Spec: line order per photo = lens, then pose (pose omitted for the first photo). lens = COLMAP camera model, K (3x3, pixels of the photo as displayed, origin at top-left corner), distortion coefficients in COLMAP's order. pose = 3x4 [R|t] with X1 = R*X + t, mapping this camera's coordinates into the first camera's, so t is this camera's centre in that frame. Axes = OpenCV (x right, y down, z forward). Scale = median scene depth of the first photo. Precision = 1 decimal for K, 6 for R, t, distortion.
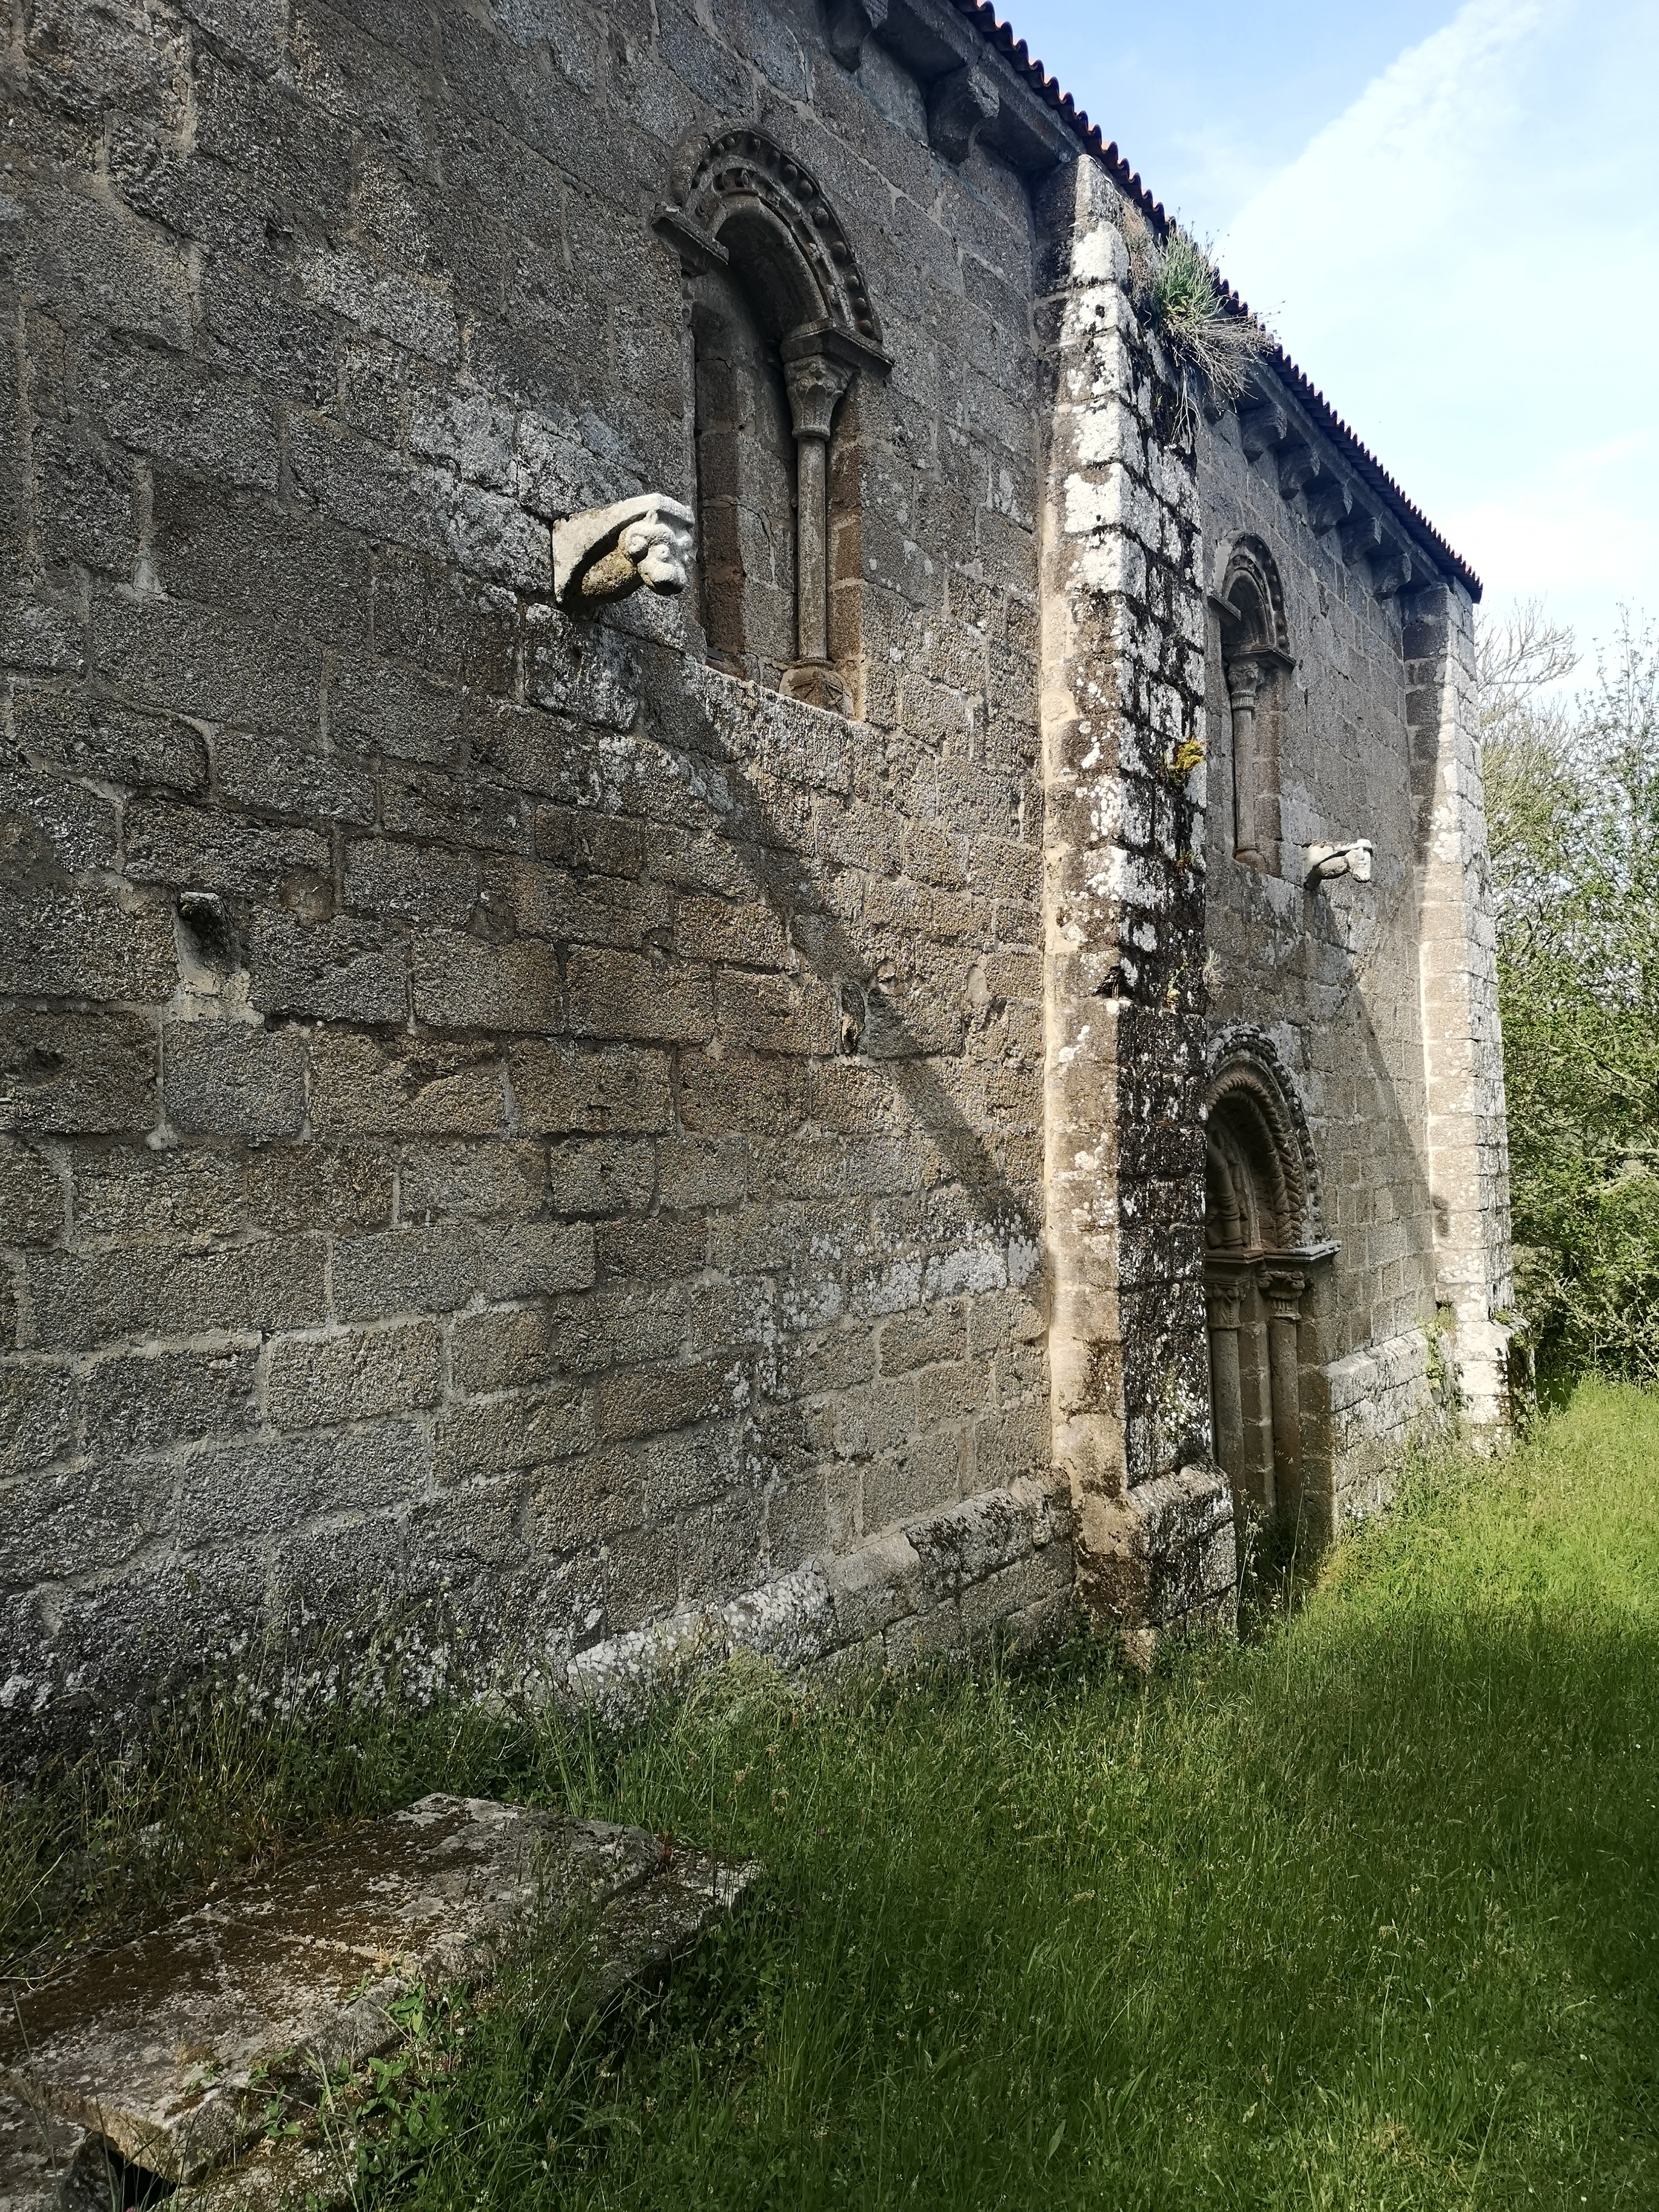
lens RADIAL K [[1757.7, 0, 829.5], [0, 1757.7, 1106.0], [0, 0, 1]] dist [0.090481, -0.212732]
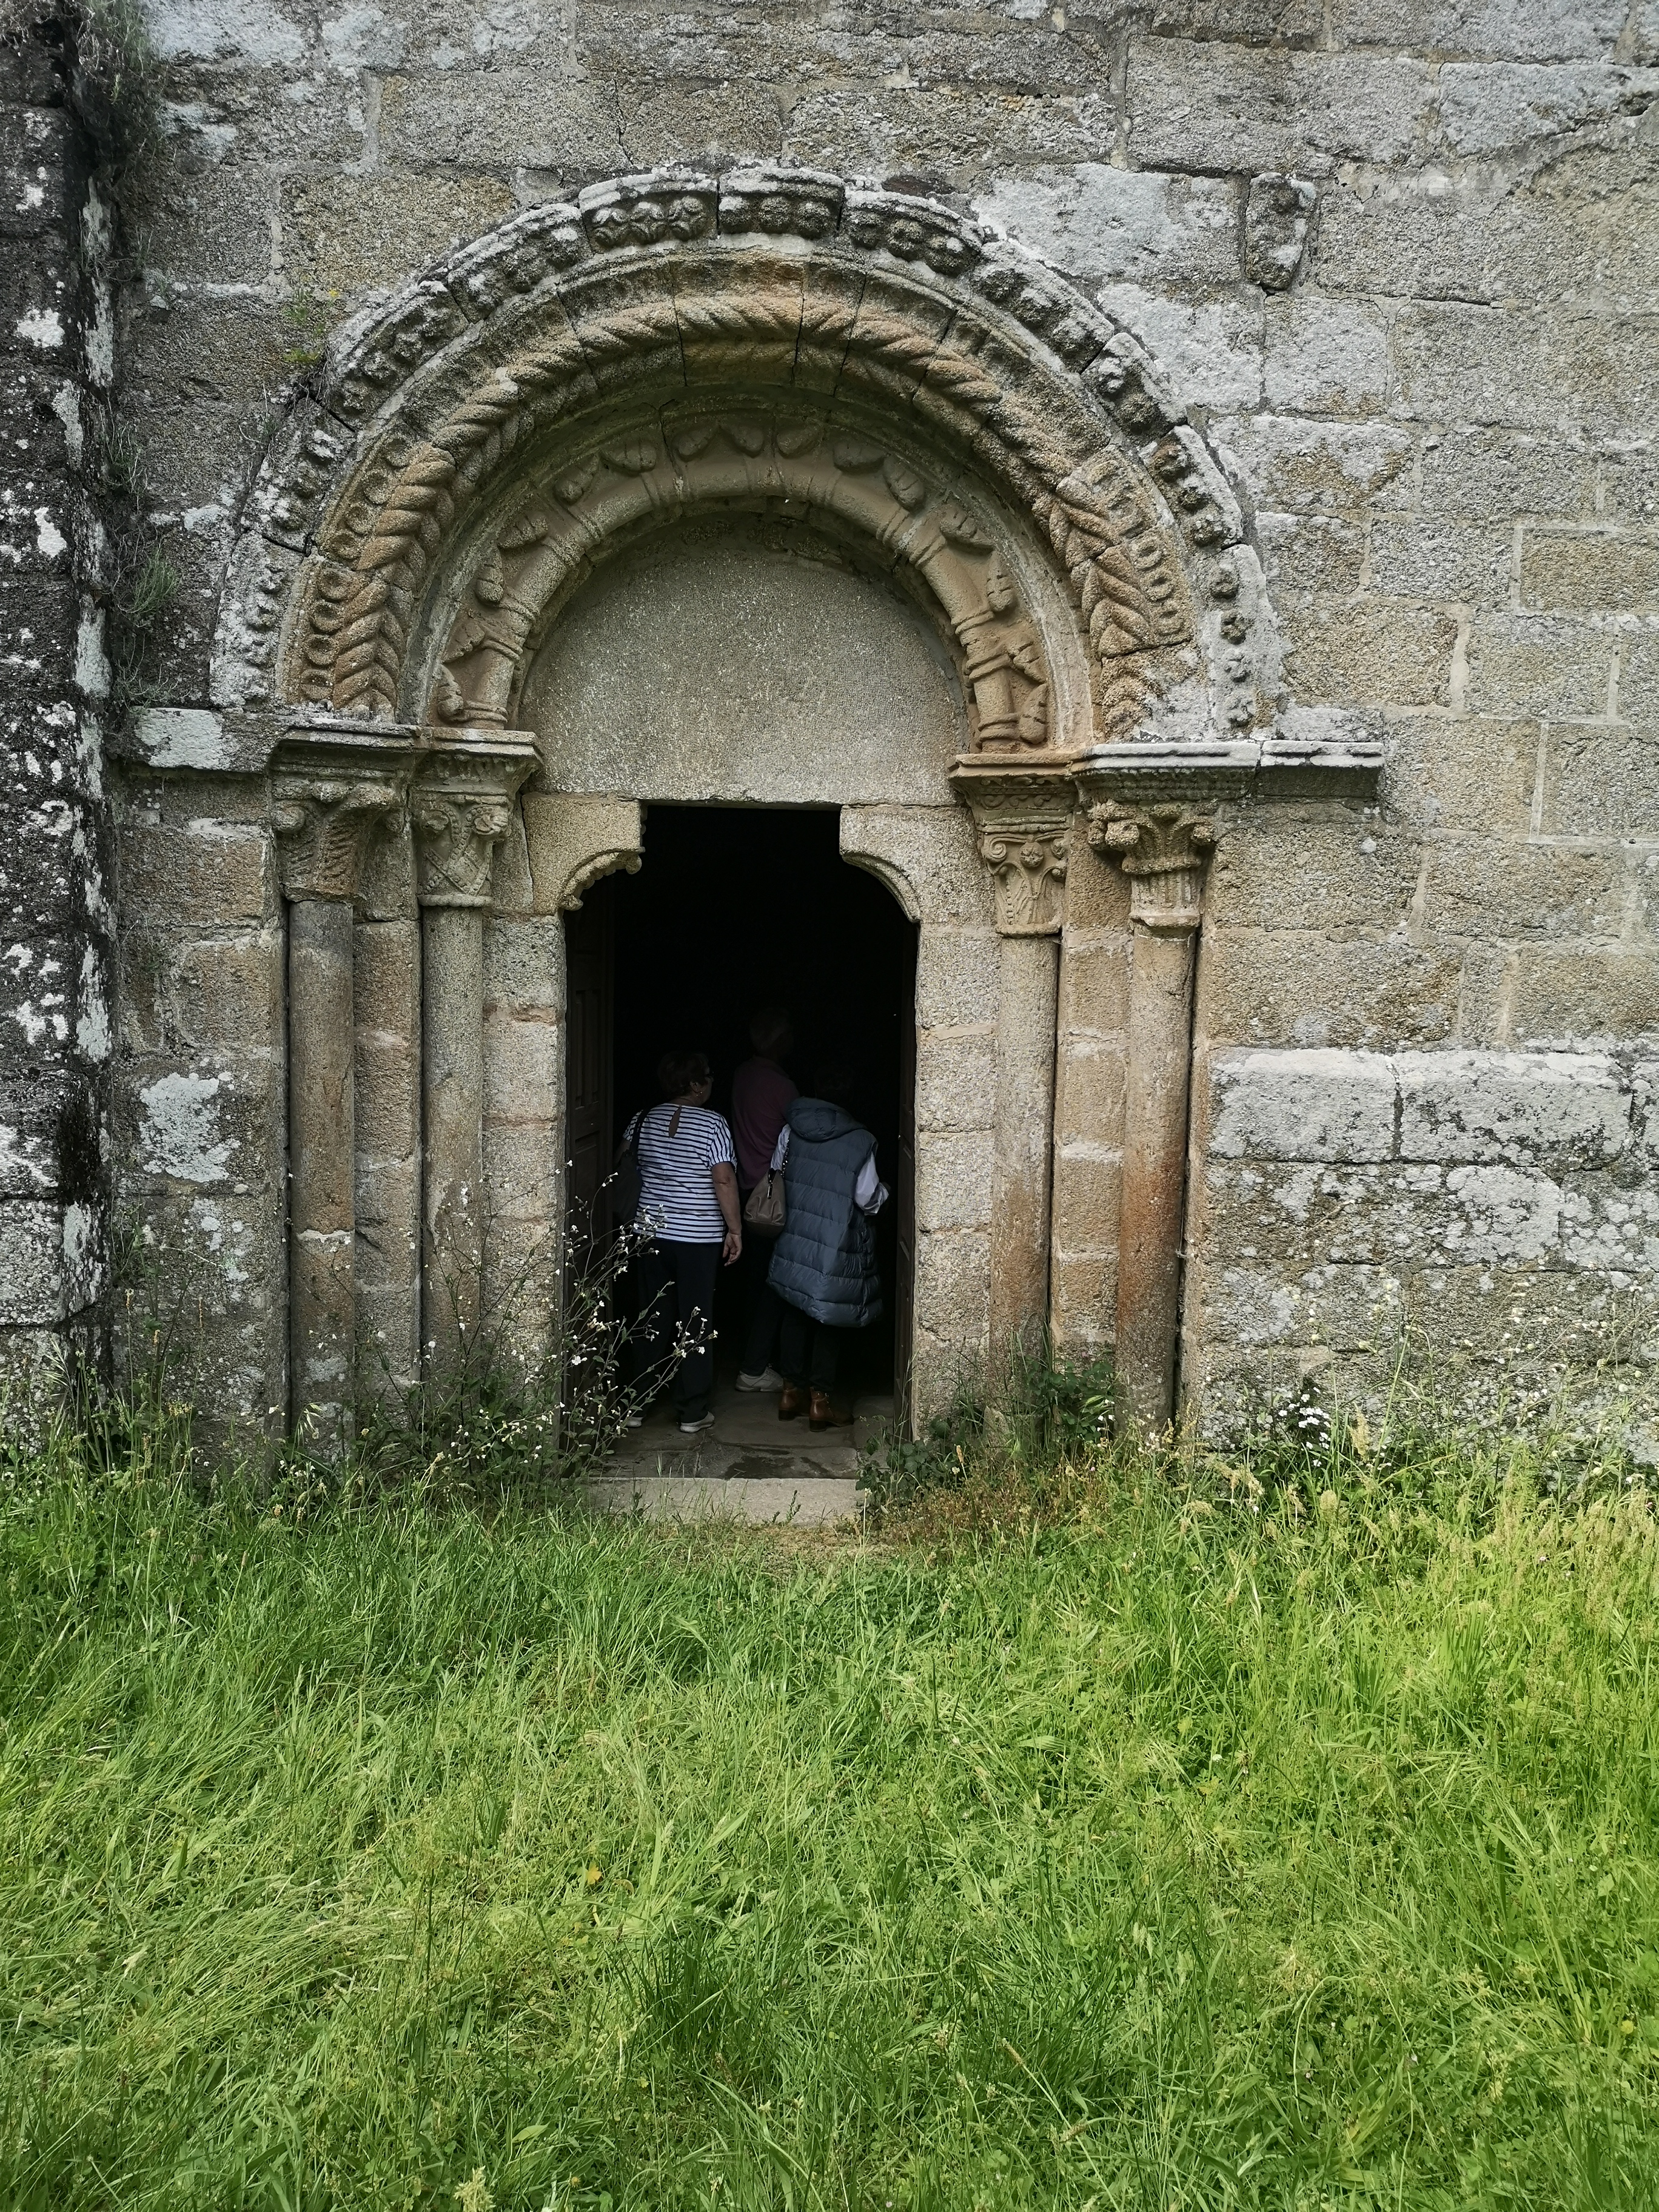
lens RADIAL K [[1769.2, 0, 851.3], [0, 1769.2, 1140.1], [0, 0, 1]] dist [0.005700, -0.020129]
pose [[0.561526, 0.134744, -0.816415, 0.613234], [-0.014182, 0.988075, 0.153322, 0.115783], [0.827338, -0.074516, 0.556740, 0.752116]]
